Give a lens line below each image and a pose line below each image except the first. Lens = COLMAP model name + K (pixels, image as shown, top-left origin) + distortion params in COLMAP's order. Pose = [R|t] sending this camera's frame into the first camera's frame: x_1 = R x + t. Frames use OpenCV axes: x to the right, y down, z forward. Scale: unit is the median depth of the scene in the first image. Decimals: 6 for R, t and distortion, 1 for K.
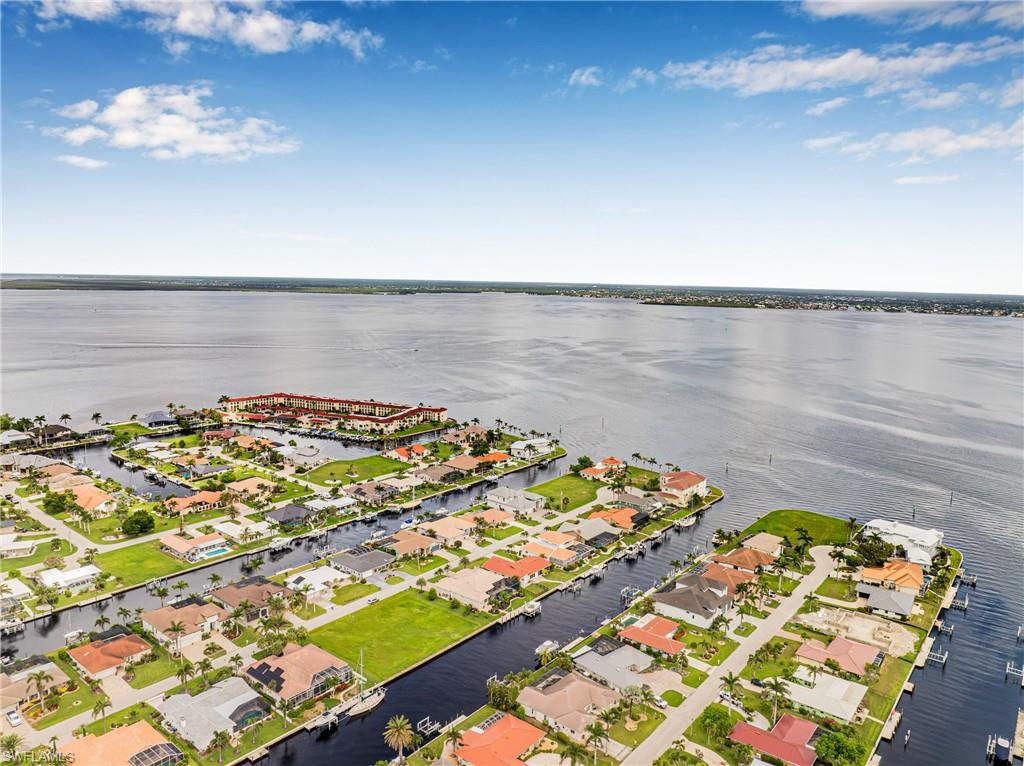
lens RADIAL K [[721.9, 0, 514.7], [0, 721.9, 381.6], [0, 0, 1]] dist [-0.034370, -0.005731]
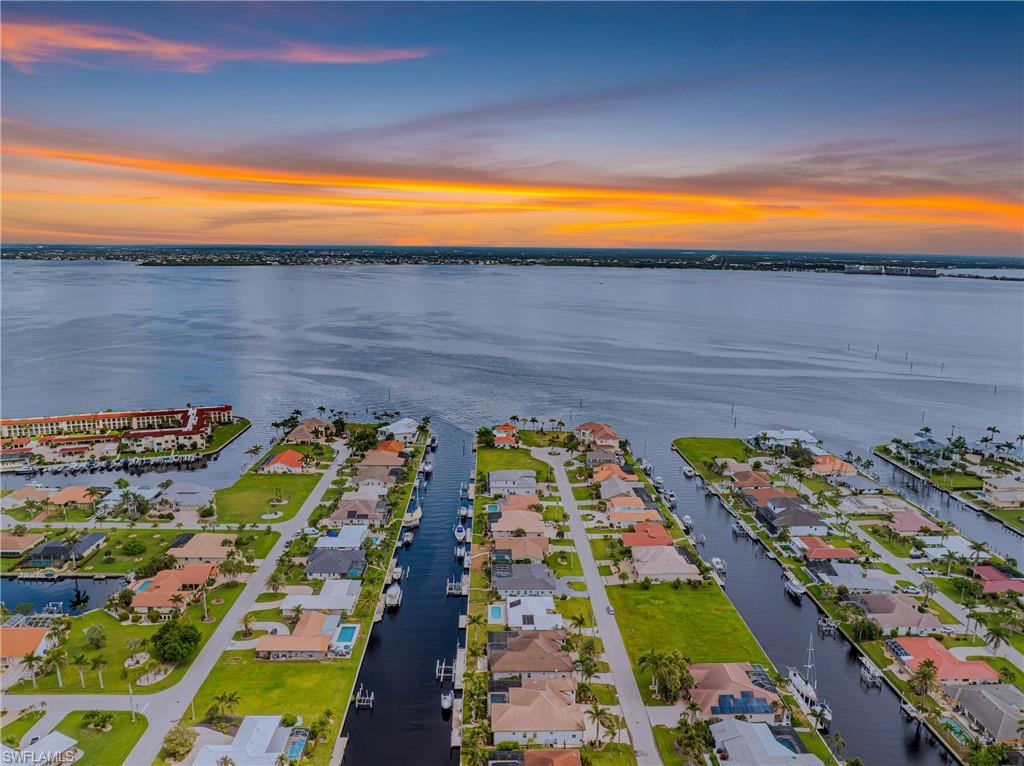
lens RADIAL K [[721.9, 0, 514.7], [0, 721.9, 381.6], [0, 0, 1]] dist [-0.034370, -0.005731]
pose [[0.758732, -0.136233, 0.636998, -0.403860], [0.097912, 0.990628, 0.095238, -0.038865], [-0.644002, -0.009891, 0.764960, 0.186440]]
